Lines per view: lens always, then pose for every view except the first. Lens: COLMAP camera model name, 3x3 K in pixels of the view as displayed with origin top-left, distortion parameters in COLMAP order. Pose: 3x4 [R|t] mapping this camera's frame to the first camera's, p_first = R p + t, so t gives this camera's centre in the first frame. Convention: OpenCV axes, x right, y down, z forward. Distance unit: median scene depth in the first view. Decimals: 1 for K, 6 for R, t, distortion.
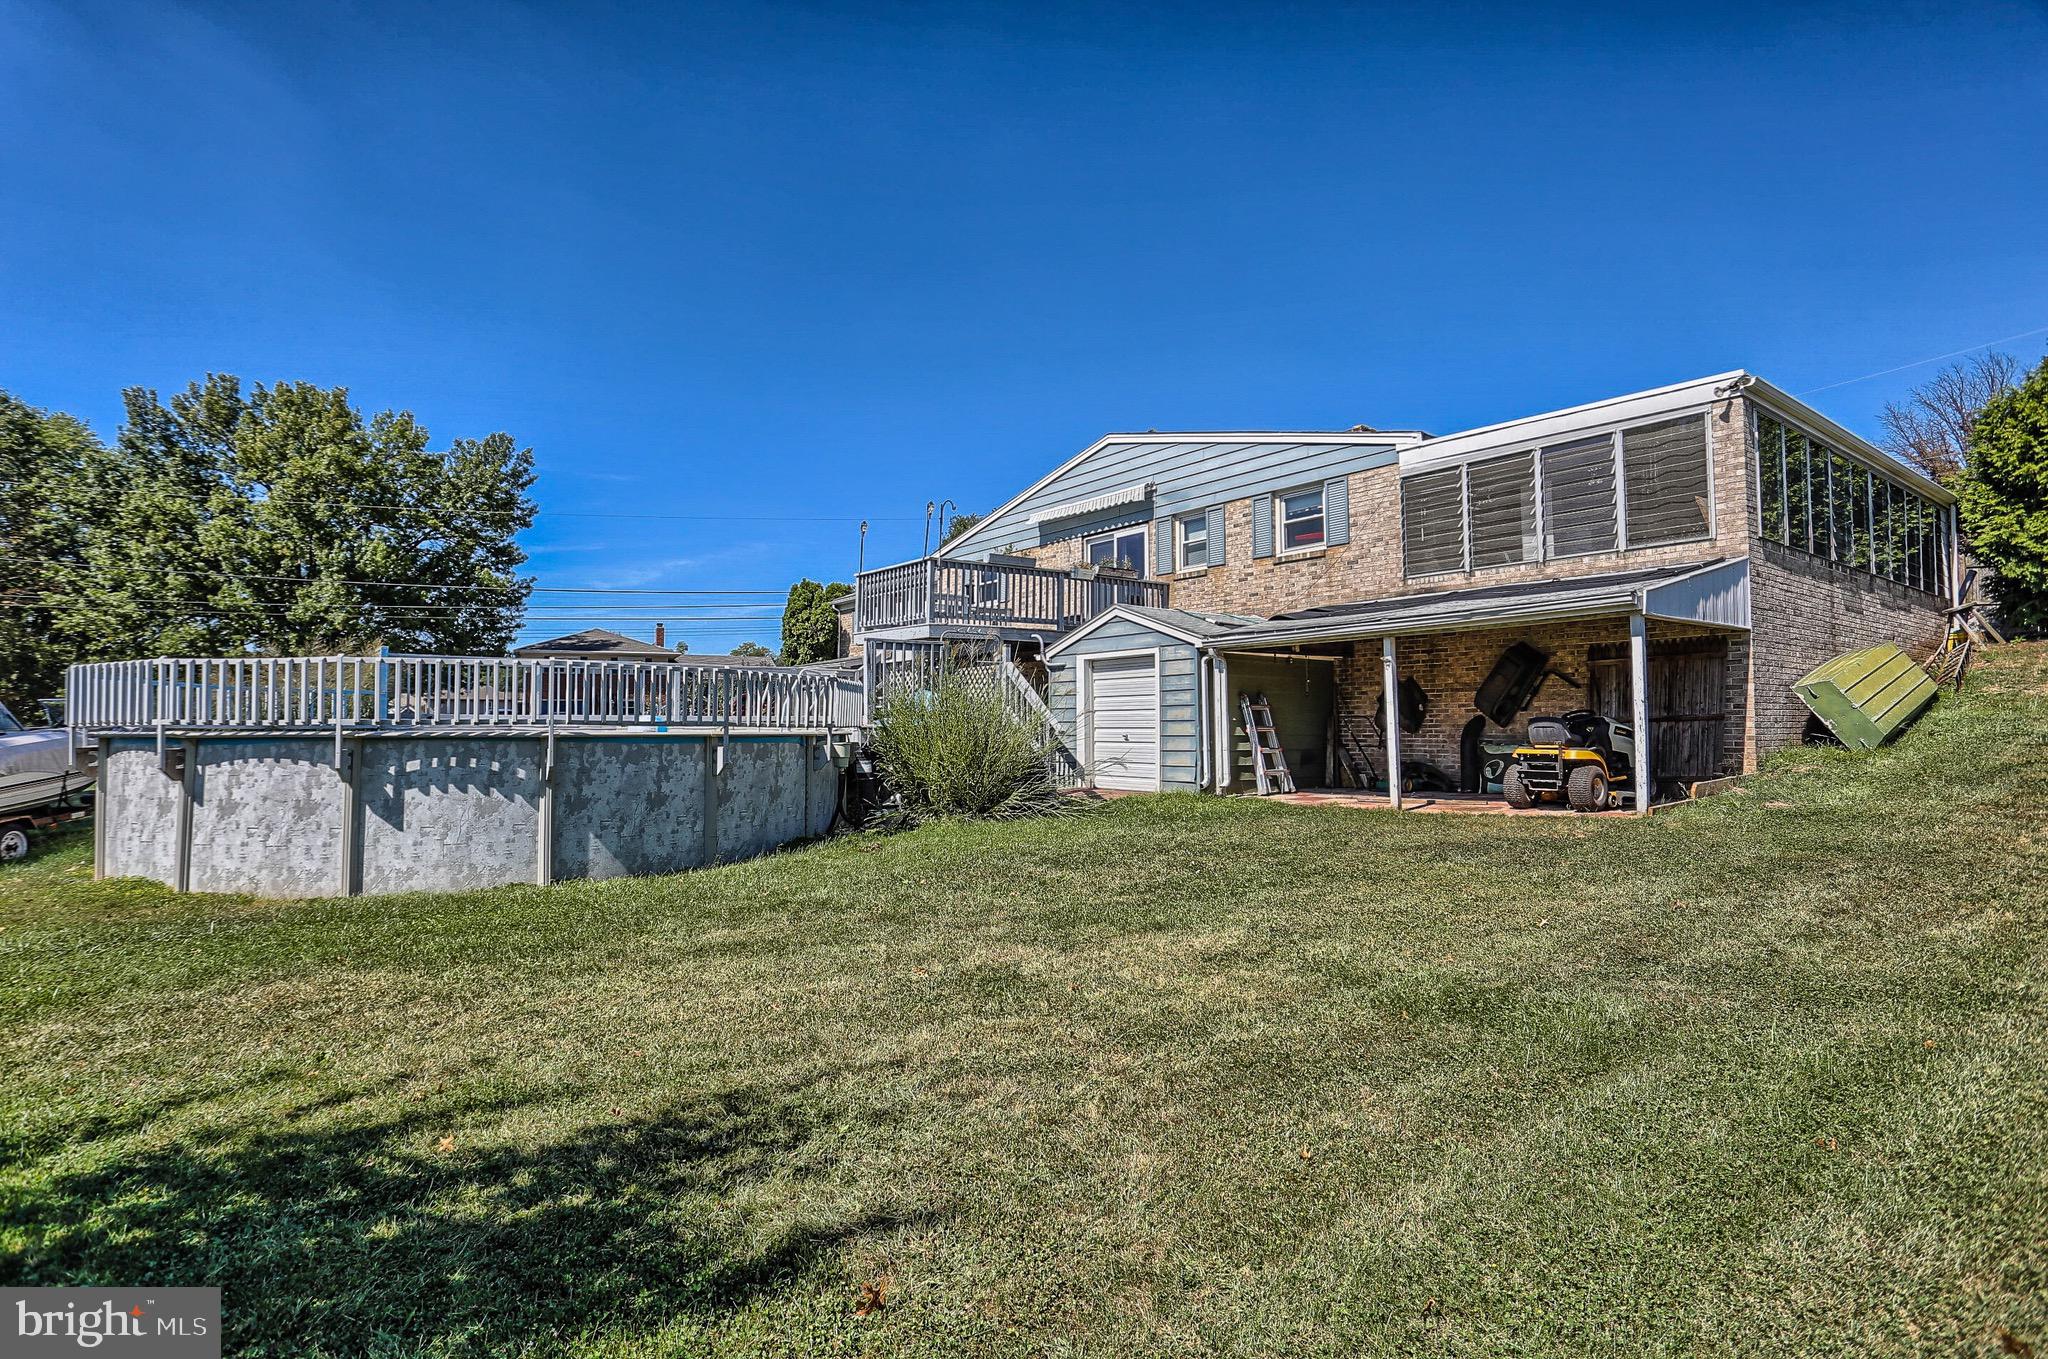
lens RADIAL K [[1039.8, 0, 1027.3], [0, 1039.8, 691.9], [0, 0, 1]] dist [-0.037086, -0.000780]
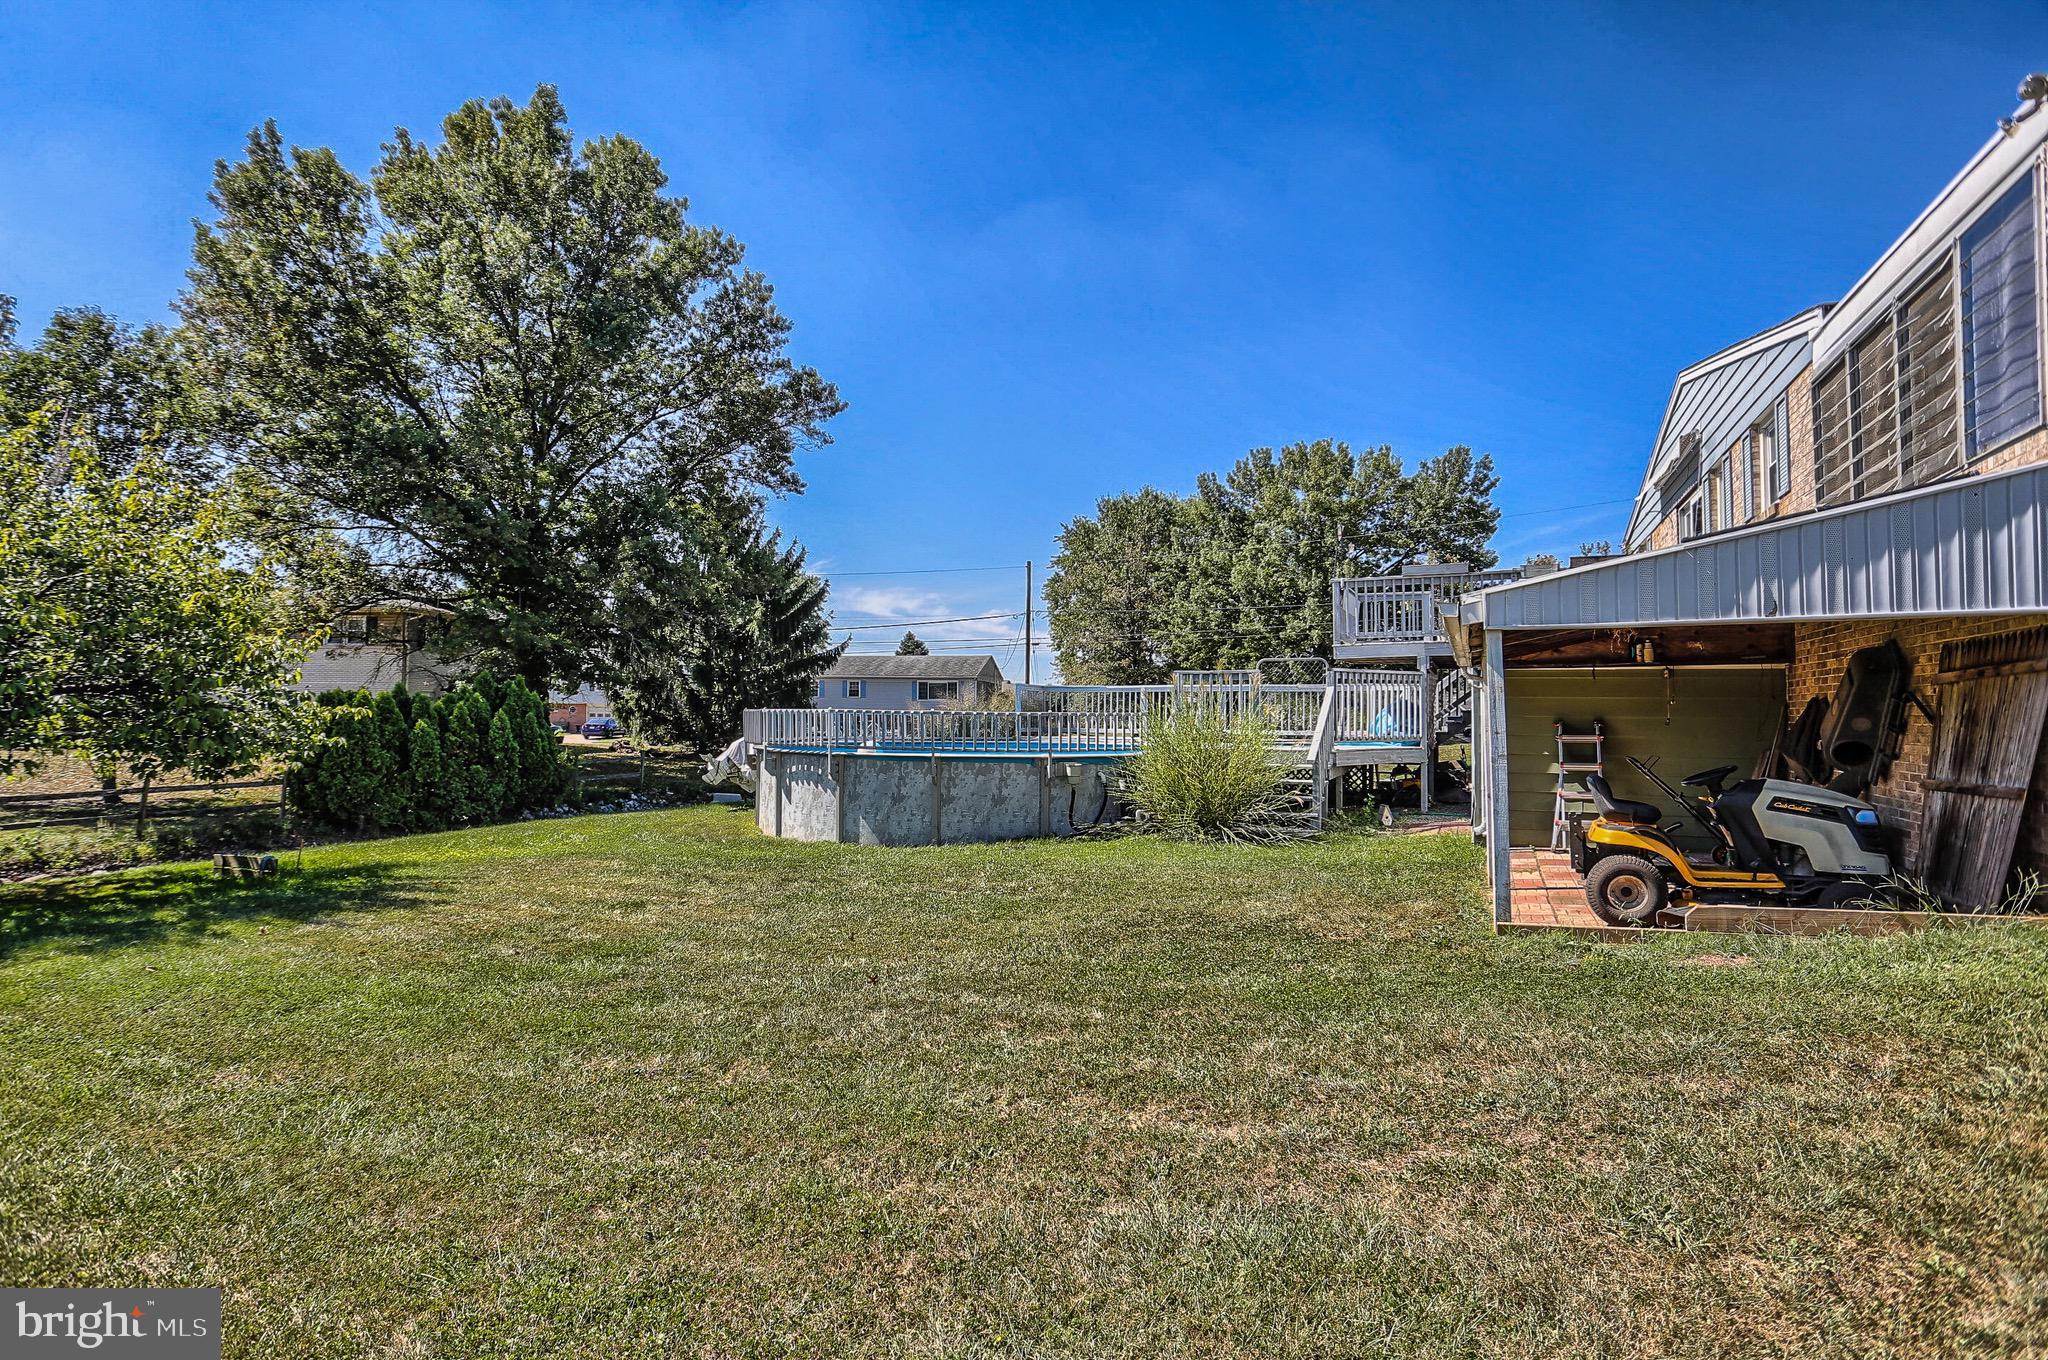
lens RADIAL K [[1065.6, 0, 1025.0], [0, 1065.6, 681.7], [0, 0, 1]] dist [-0.023385, 0.000625]
pose [[0.475816, -0.021413, -0.879284, 1.052929], [0.024449, 0.999639, -0.011114, -0.042412], [0.879205, -0.016210, 0.476167, 0.400457]]
